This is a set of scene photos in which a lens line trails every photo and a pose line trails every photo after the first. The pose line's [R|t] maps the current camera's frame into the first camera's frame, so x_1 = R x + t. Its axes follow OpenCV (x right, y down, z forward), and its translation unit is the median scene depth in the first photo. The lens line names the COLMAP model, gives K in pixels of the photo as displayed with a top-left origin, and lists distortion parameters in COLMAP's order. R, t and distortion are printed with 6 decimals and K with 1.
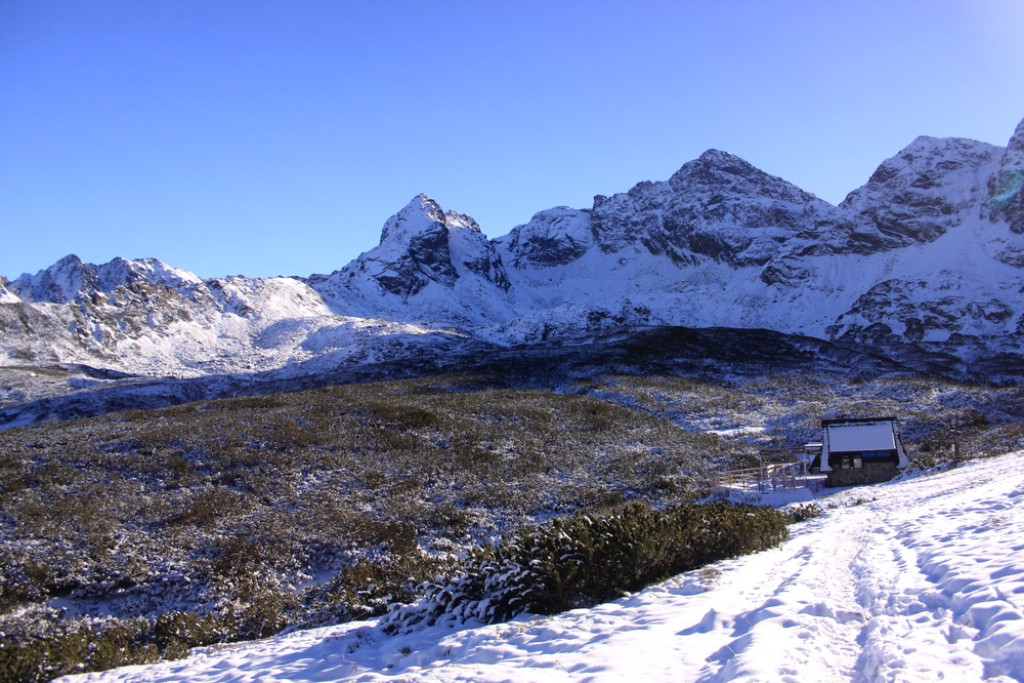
lens RADIAL K [[877.9, 0, 522.5], [0, 877.9, 350.6], [0, 0, 1]] dist [-0.141254, 0.133568]
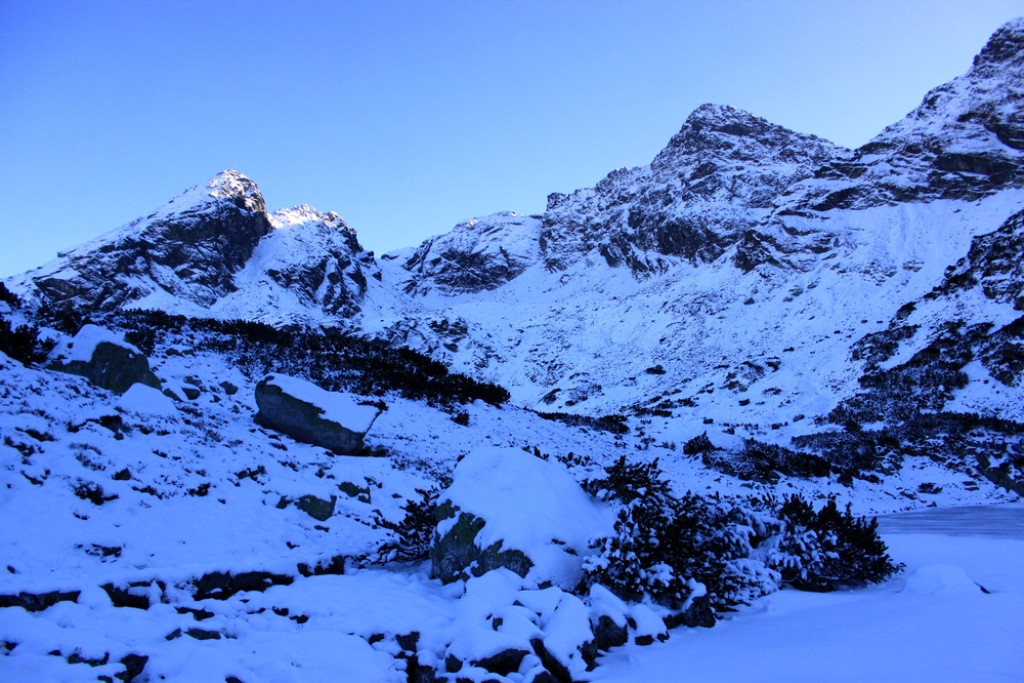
lens RADIAL K [[851.5, 0, 509.2], [0, 851.5, 345.0], [0, 0, 1]] dist [-0.144800, 0.127746]
pose [[0.992847, 0.001513, -0.119380, 0.179224], [-0.012175, 0.995990, -0.088631, 0.000648], [0.118767, 0.089450, 0.988885, 0.472049]]
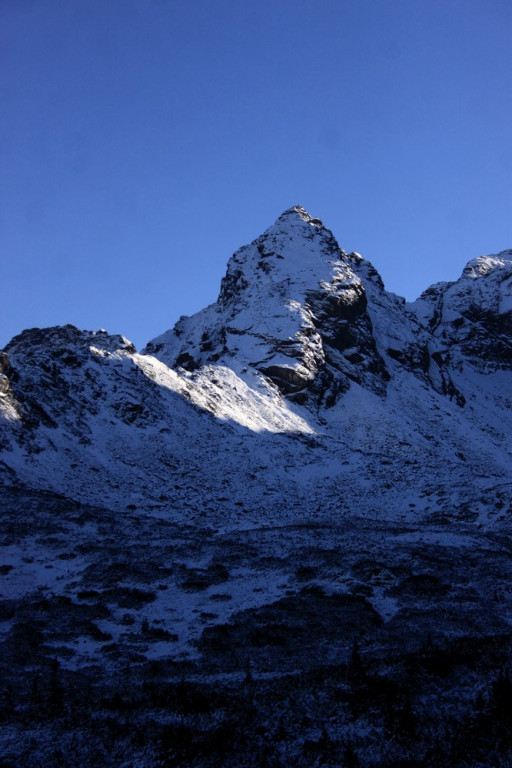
lens RADIAL K [[1871.1, 0, 254.9], [0, 1871.1, 384.9], [0, 0, 1]] dist [0.137220, 0.000000]
pose [[0.997269, 0.064449, 0.036055, -0.189384], [-0.061015, 0.994128, -0.089368, 0.019812], [-0.041603, 0.086925, 0.995346, -0.057968]]
